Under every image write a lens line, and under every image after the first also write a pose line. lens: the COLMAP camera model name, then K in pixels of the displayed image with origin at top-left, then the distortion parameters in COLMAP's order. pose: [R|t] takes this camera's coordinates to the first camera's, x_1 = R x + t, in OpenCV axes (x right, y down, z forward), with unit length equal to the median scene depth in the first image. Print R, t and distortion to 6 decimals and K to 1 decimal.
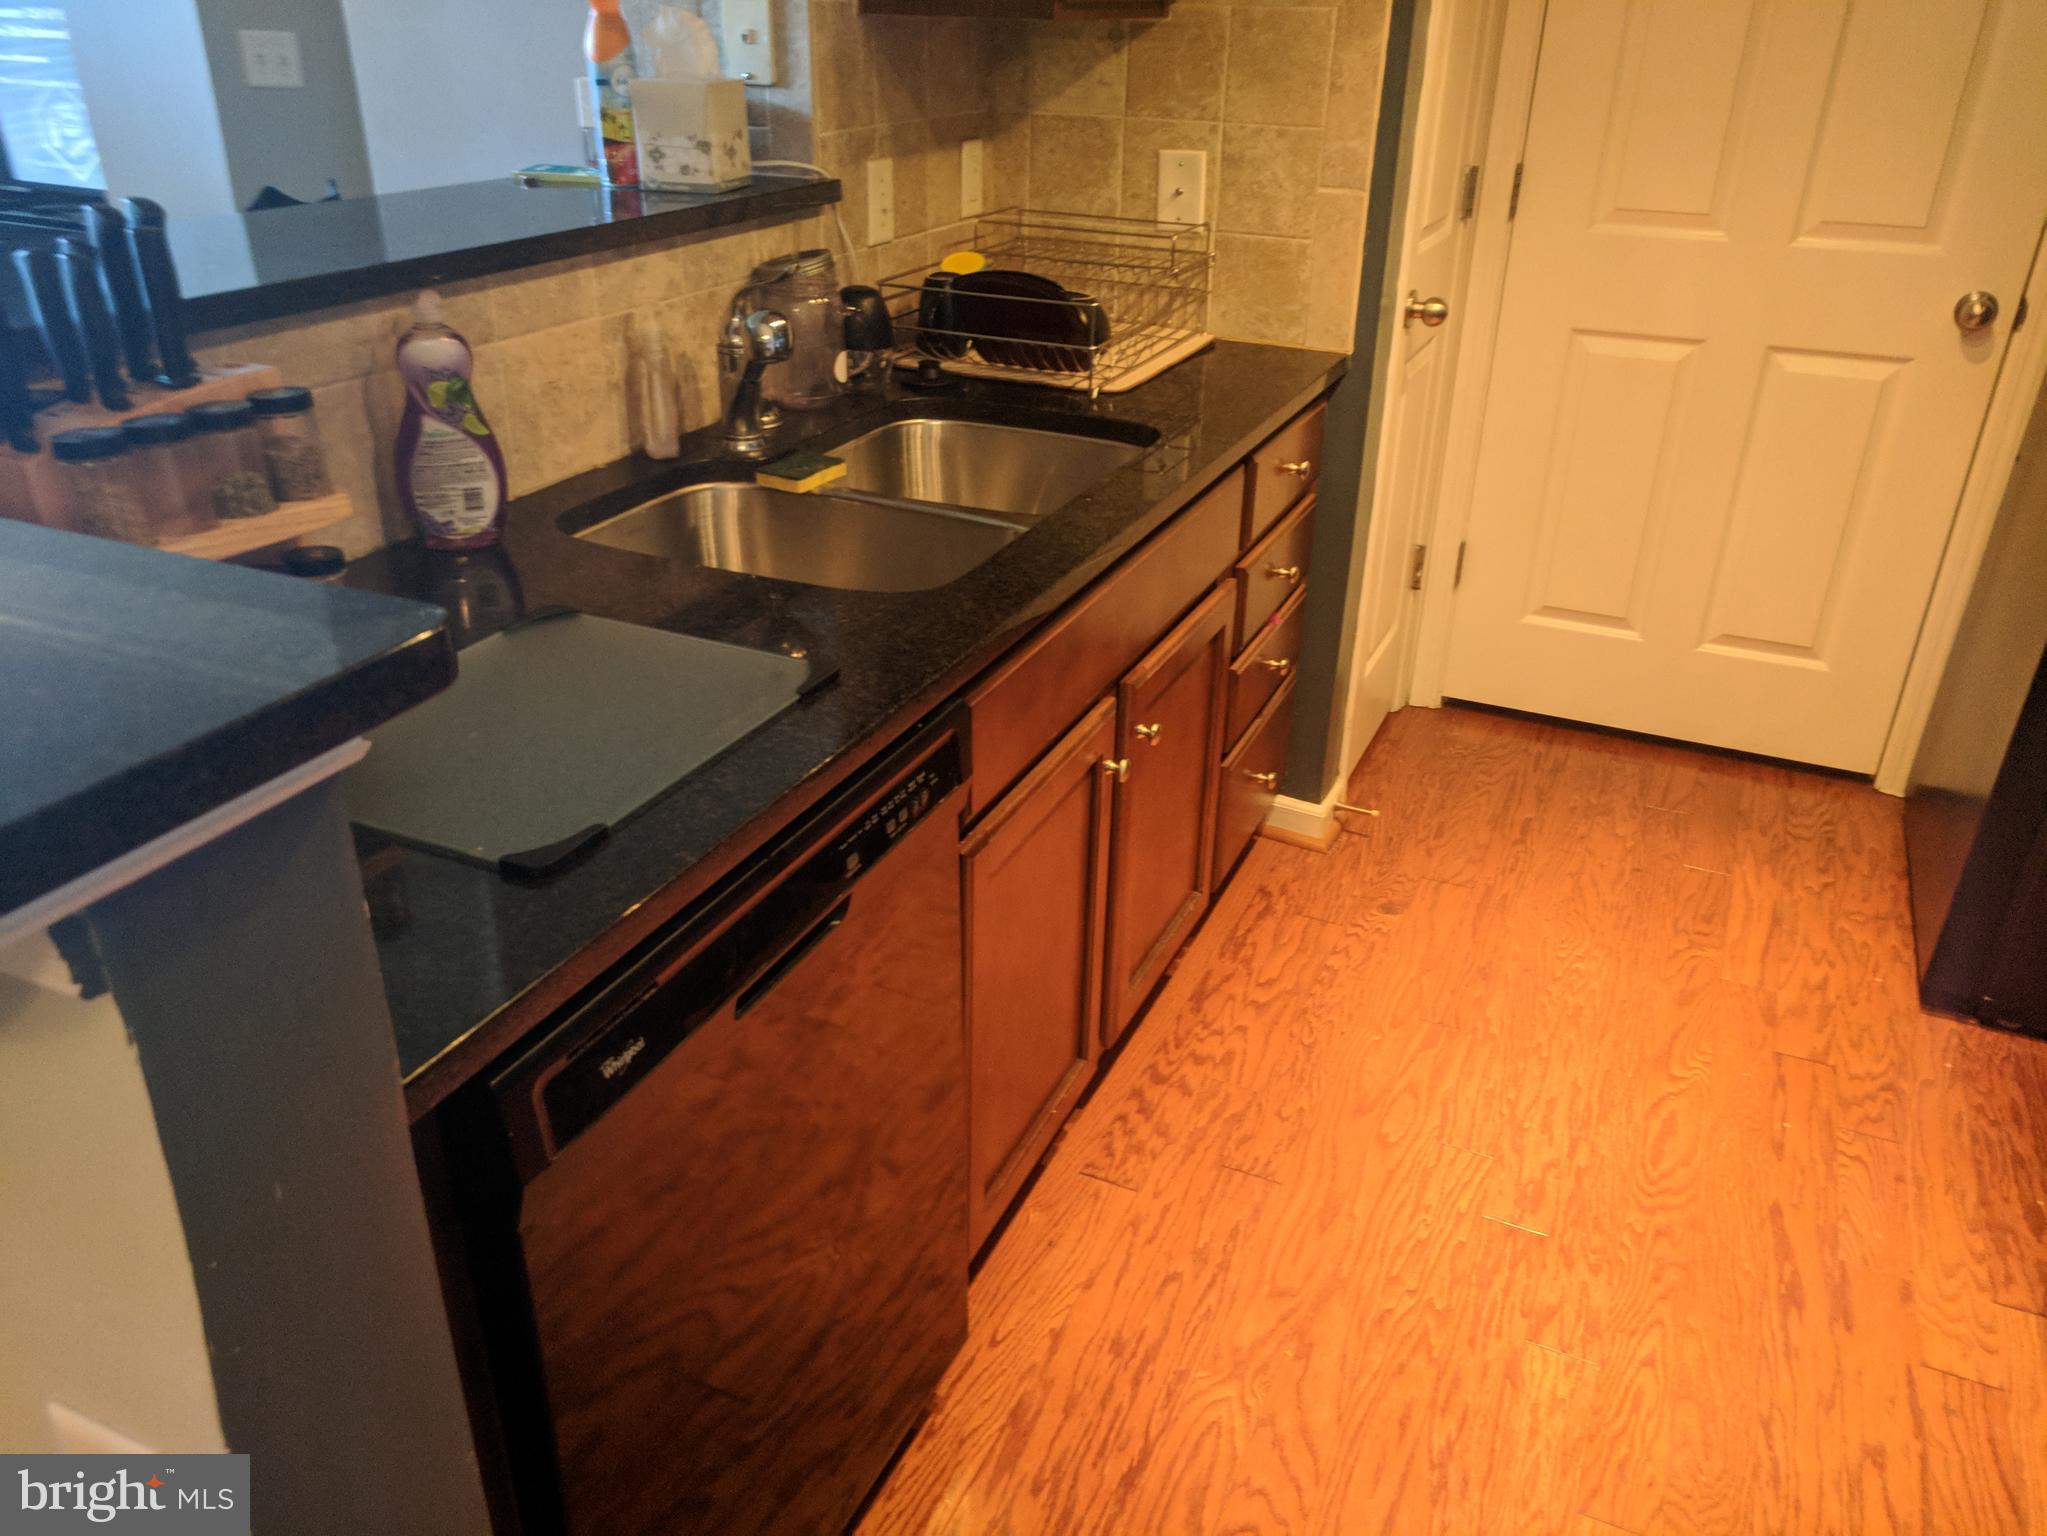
lens RADIAL K [[1534.3, 0, 1021.3], [0, 1534.3, 769.0], [0, 0, 1]] dist [0.010521, 0.002450]
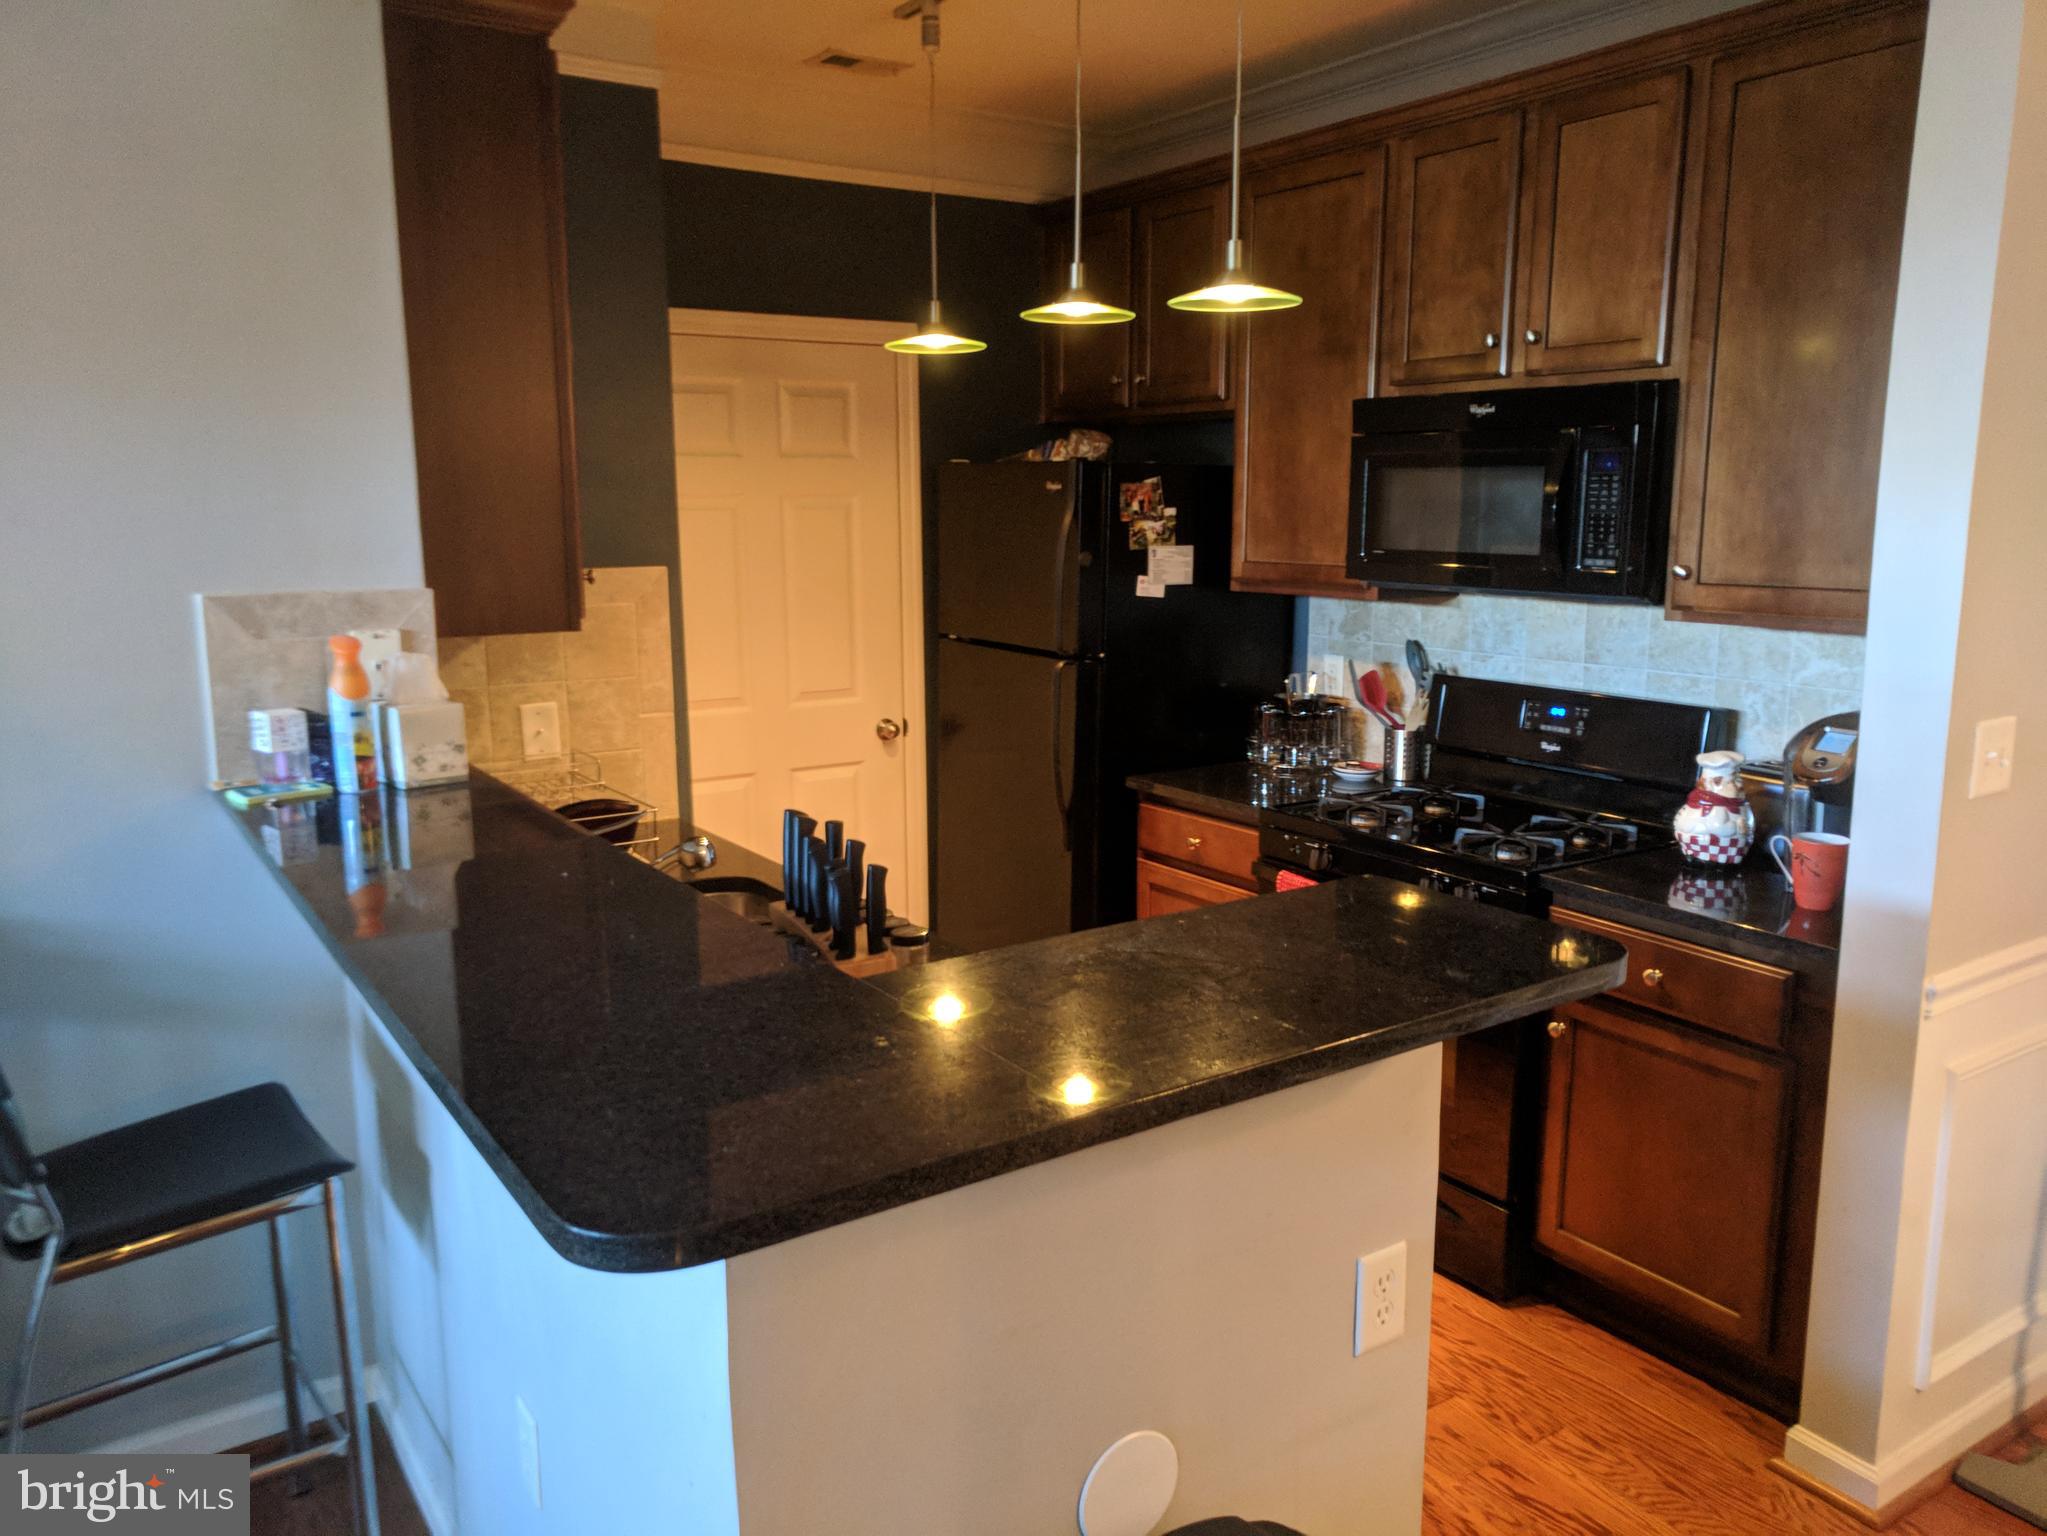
lens RADIAL K [[1534.3, 0, 1023.1], [0, 1534.3, 769.9], [0, 0, 1]] dist [0.010521, 0.002450]
pose [[0.519029, -0.170423, 0.837595, -0.816234], [0.400856, 0.914012, -0.062425, -0.096259], [-0.754933, 0.368155, 0.542714, -0.028086]]
